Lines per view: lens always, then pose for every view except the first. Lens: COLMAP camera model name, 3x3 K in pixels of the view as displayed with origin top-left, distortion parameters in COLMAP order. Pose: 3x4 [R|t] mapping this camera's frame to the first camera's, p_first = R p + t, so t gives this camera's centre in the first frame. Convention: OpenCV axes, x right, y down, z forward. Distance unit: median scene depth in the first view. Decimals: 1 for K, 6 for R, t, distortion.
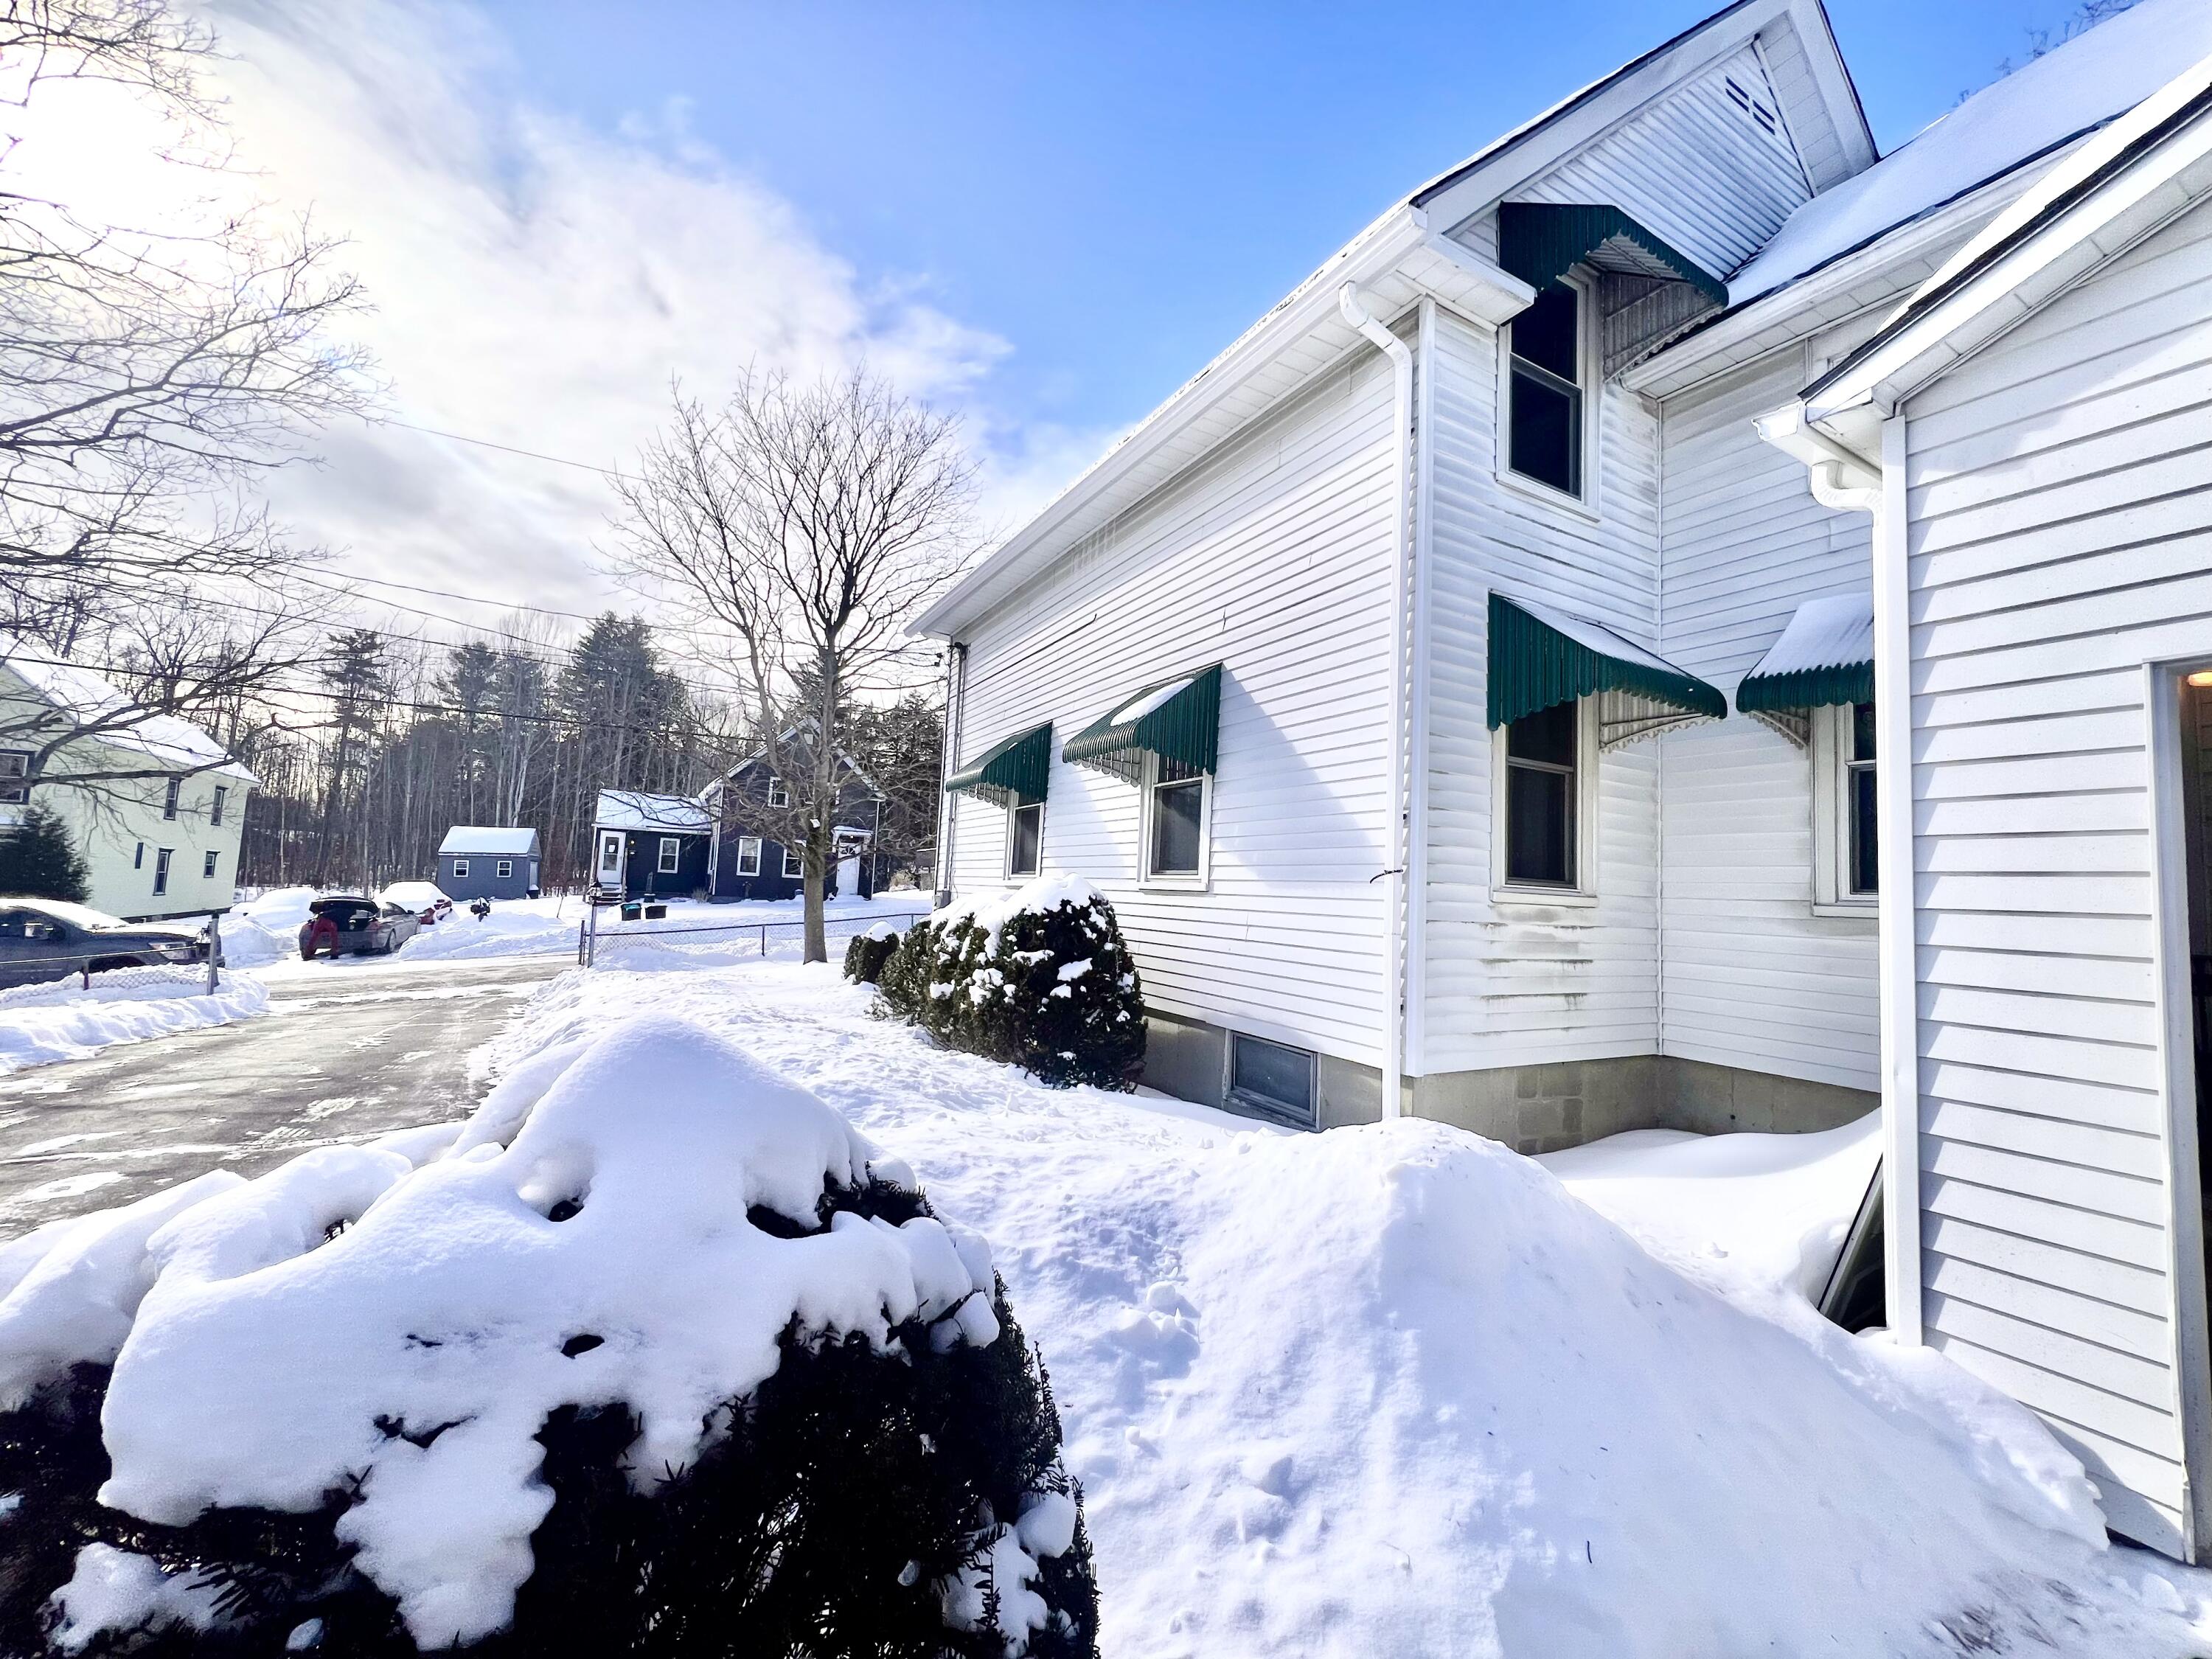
lens RADIAL K [[879.9, 0, 1101.1], [0, 879.9, 825.4], [0, 0, 1]] dist [-0.001240, -0.000024]
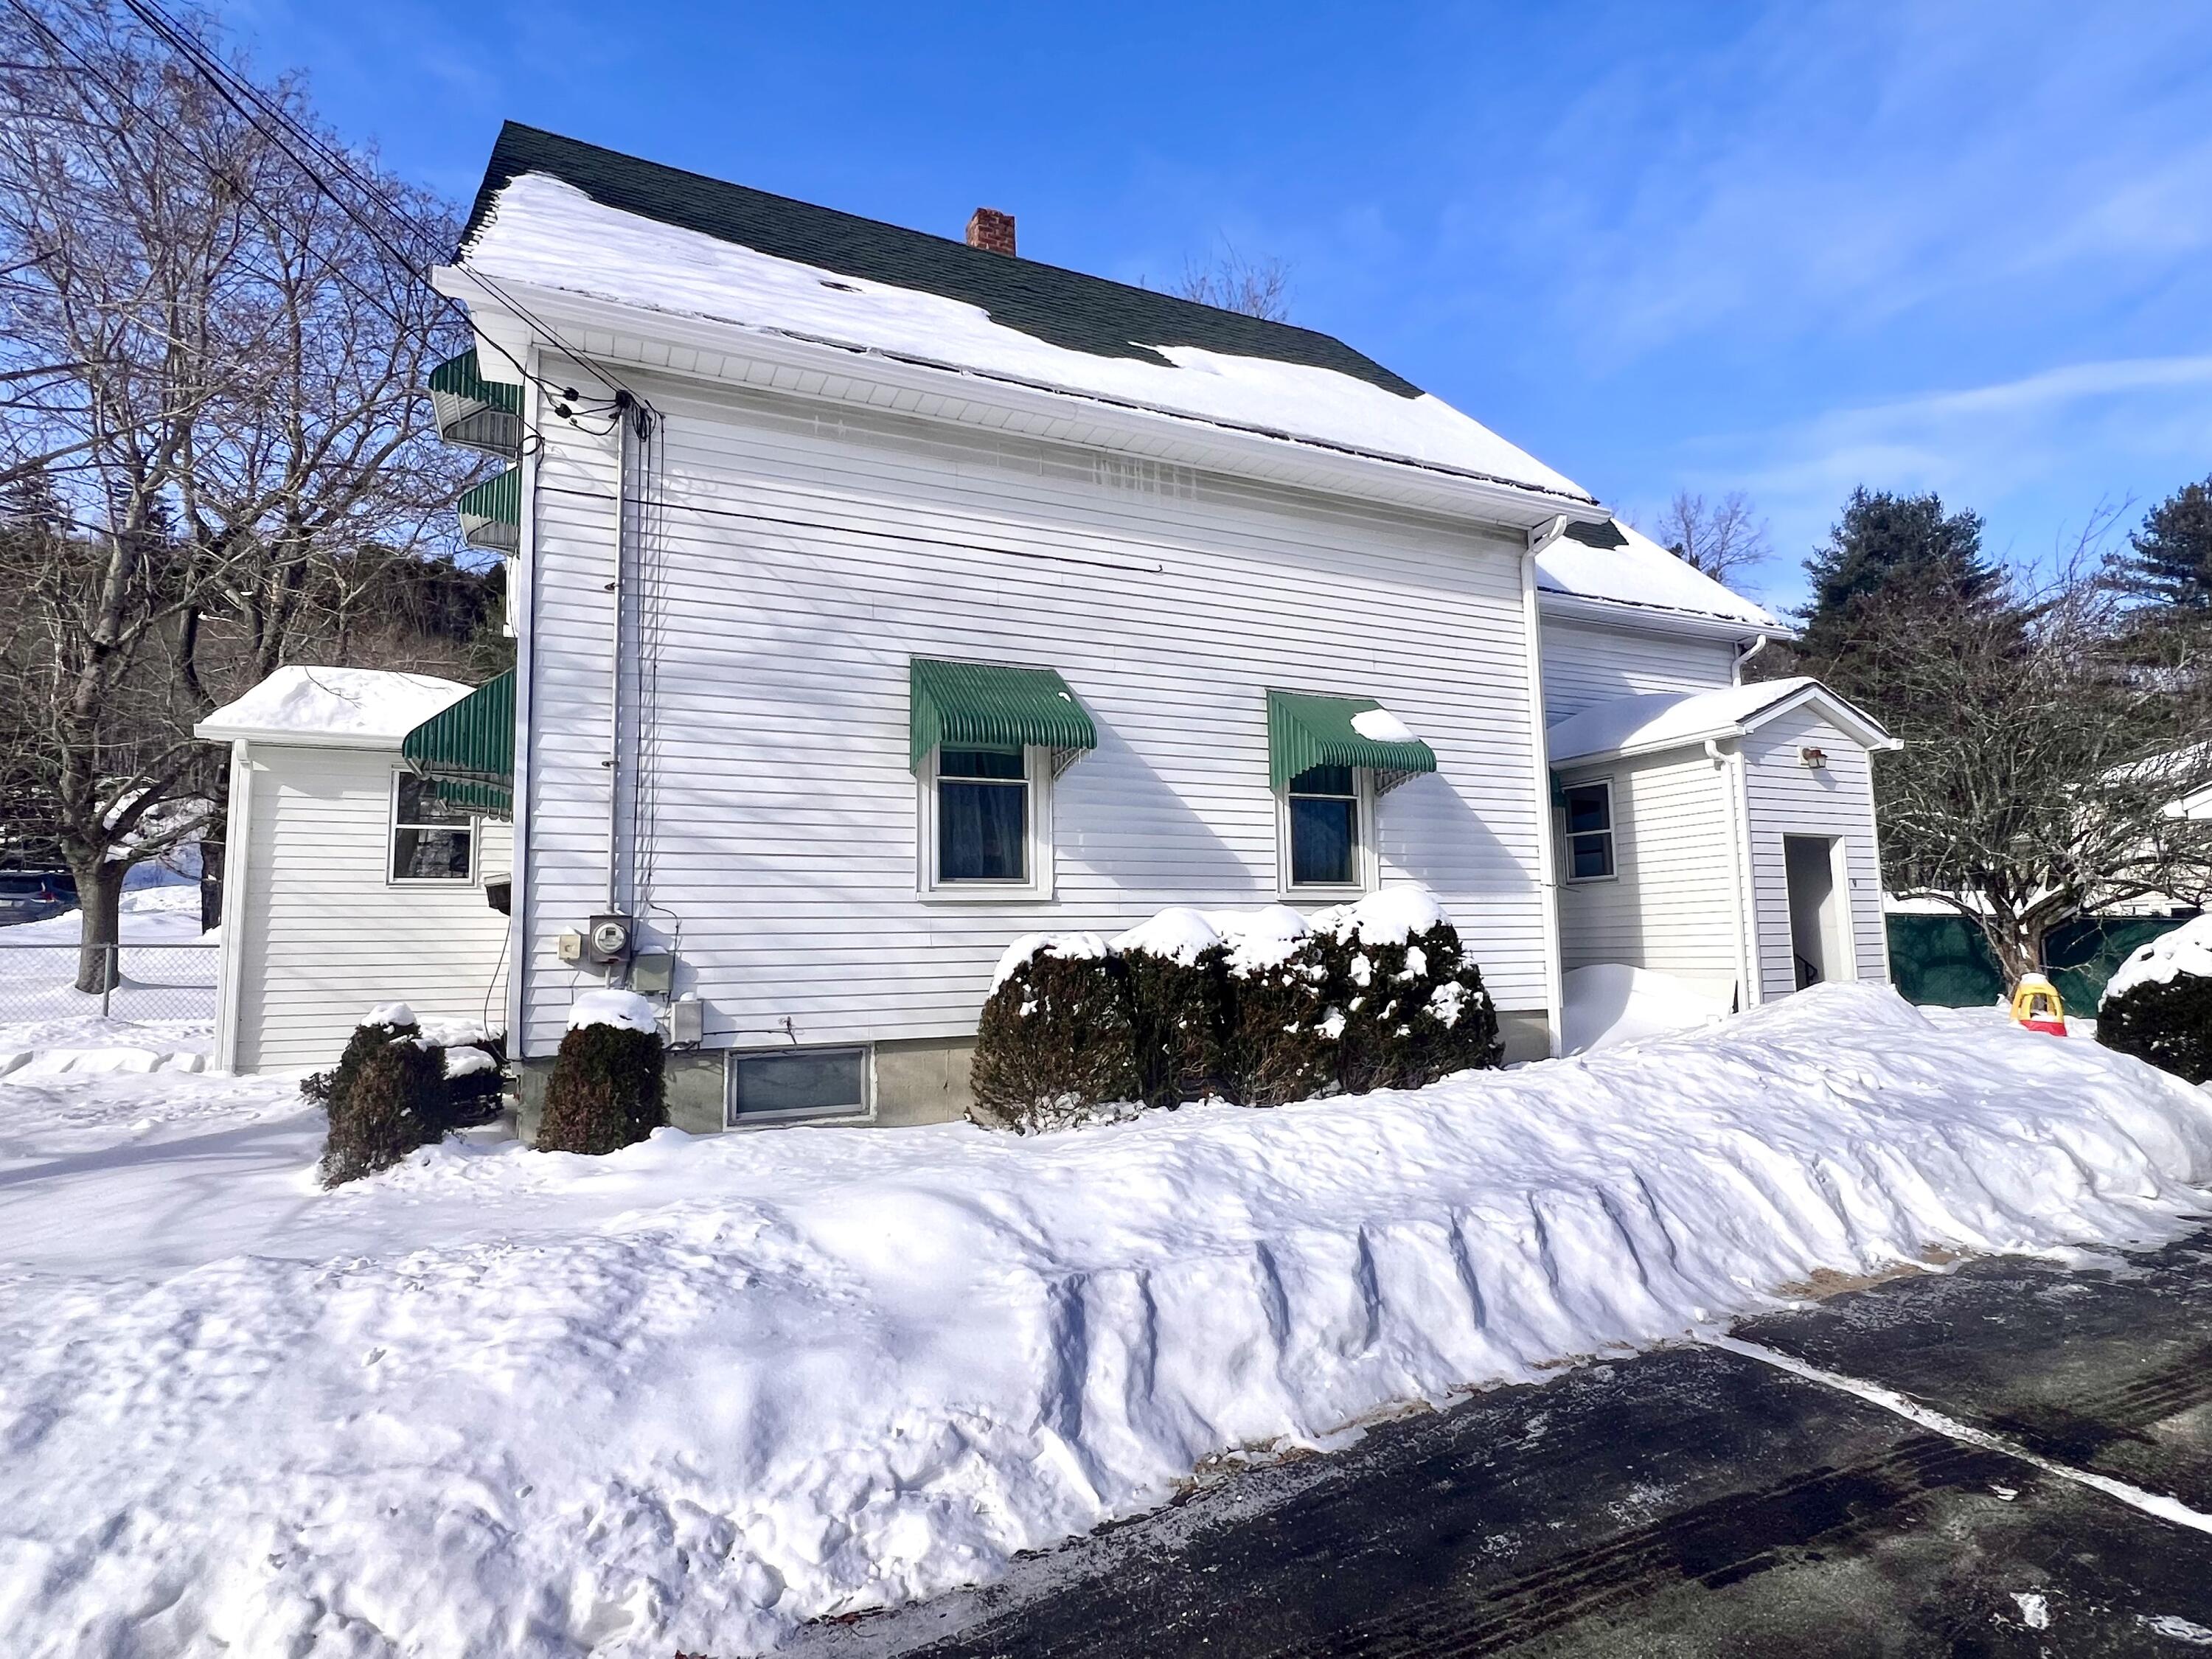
lens RADIAL K [[1162.5, 0, 1106.0], [0, 1162.5, 829.5], [0, 0, 1]] dist [0.004096, 0.001095]
pose [[0.082586, 0.045796, 0.995531, -1.226254], [-0.066921, 0.996944, -0.040309, 0.058815], [-0.994335, -0.063293, 0.085398, 1.077292]]
